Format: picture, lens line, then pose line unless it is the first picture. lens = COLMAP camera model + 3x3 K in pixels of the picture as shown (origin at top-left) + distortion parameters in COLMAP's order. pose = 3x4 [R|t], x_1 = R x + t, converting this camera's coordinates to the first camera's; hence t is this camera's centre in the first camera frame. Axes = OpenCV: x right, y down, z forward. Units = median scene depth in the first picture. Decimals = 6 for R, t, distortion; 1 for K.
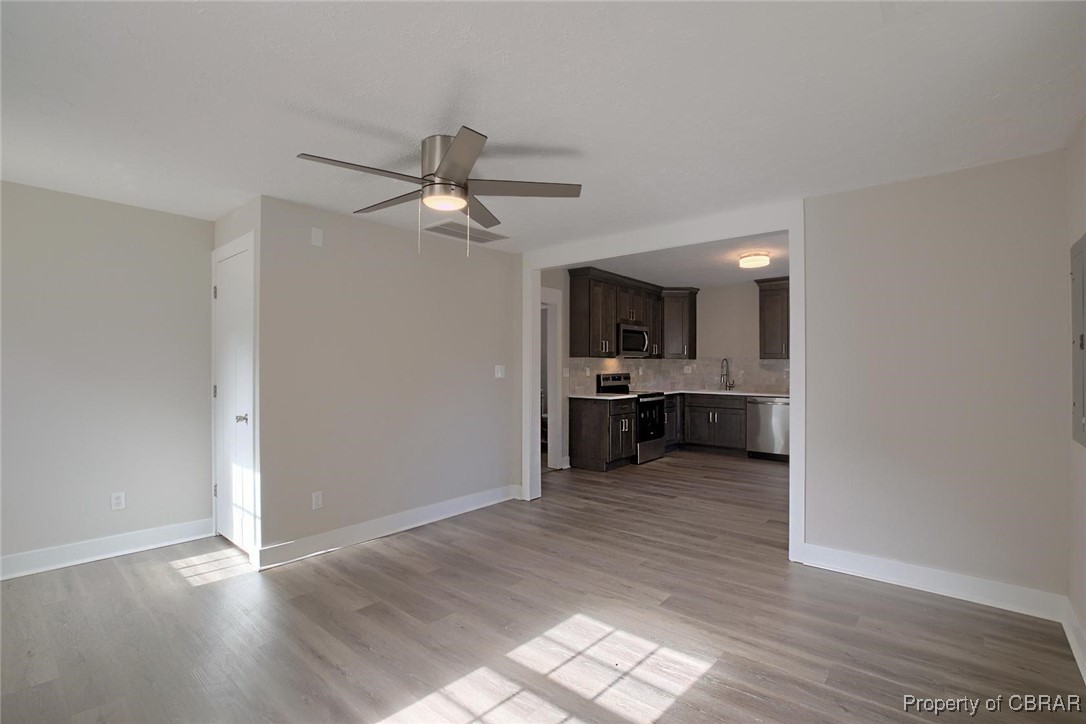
lens RADIAL K [[496.7, 0, 538.6], [0, 496.7, 362.8], [0, 0, 1]] dist [-0.041861, 0.012940]
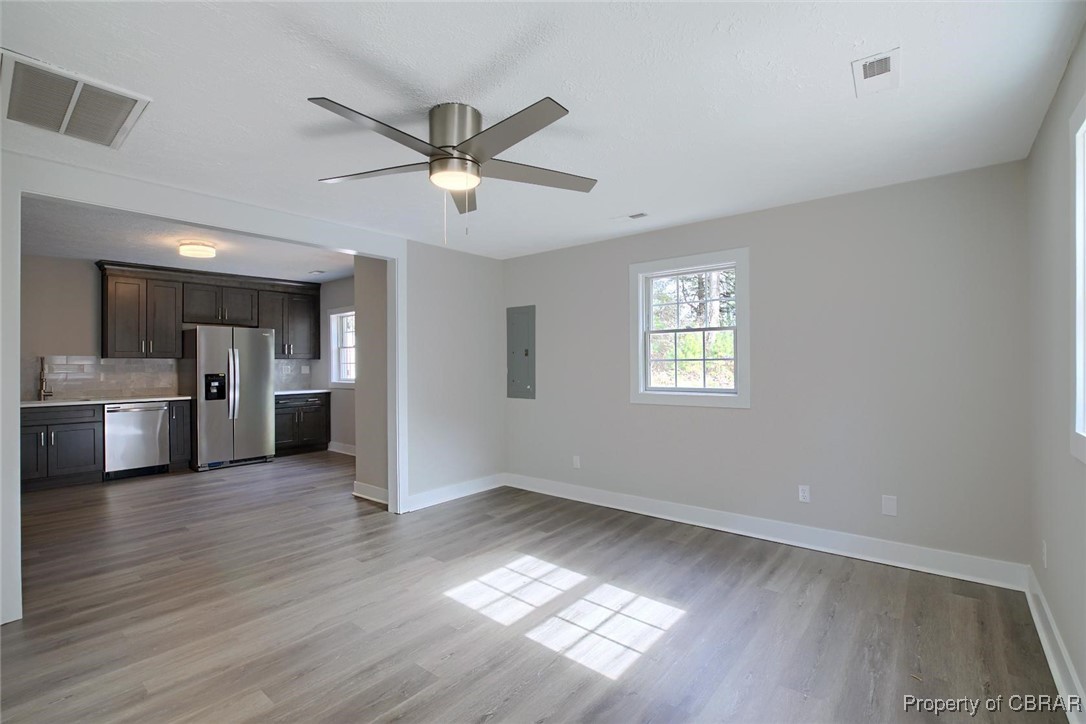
lens RADIAL K [[496.7, 0, 538.6], [0, 496.7, 362.8], [0, 0, 1]] dist [-0.041861, 0.012940]
pose [[-0.017878, -0.000360, 0.999840, -0.398879], [-0.000094, 1.000000, 0.000359, -0.000771], [-0.999840, -0.000087, -0.017878, 0.319557]]
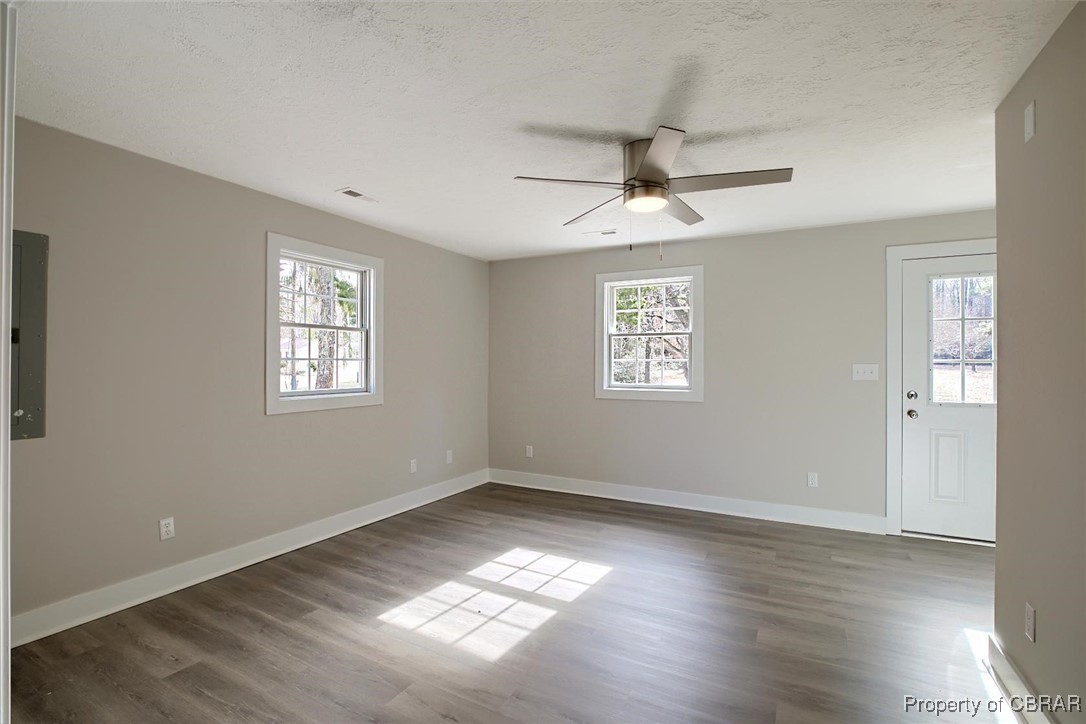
lens RADIAL K [[496.7, 0, 538.6], [0, 496.7, 362.8], [0, 0, 1]] dist [-0.041861, 0.012940]
pose [[-0.974531, -0.006847, -0.224148, 0.089180], [-0.005339, 0.999959, -0.007332, -0.004889], [0.224189, -0.005949, -0.974528, 0.737054]]
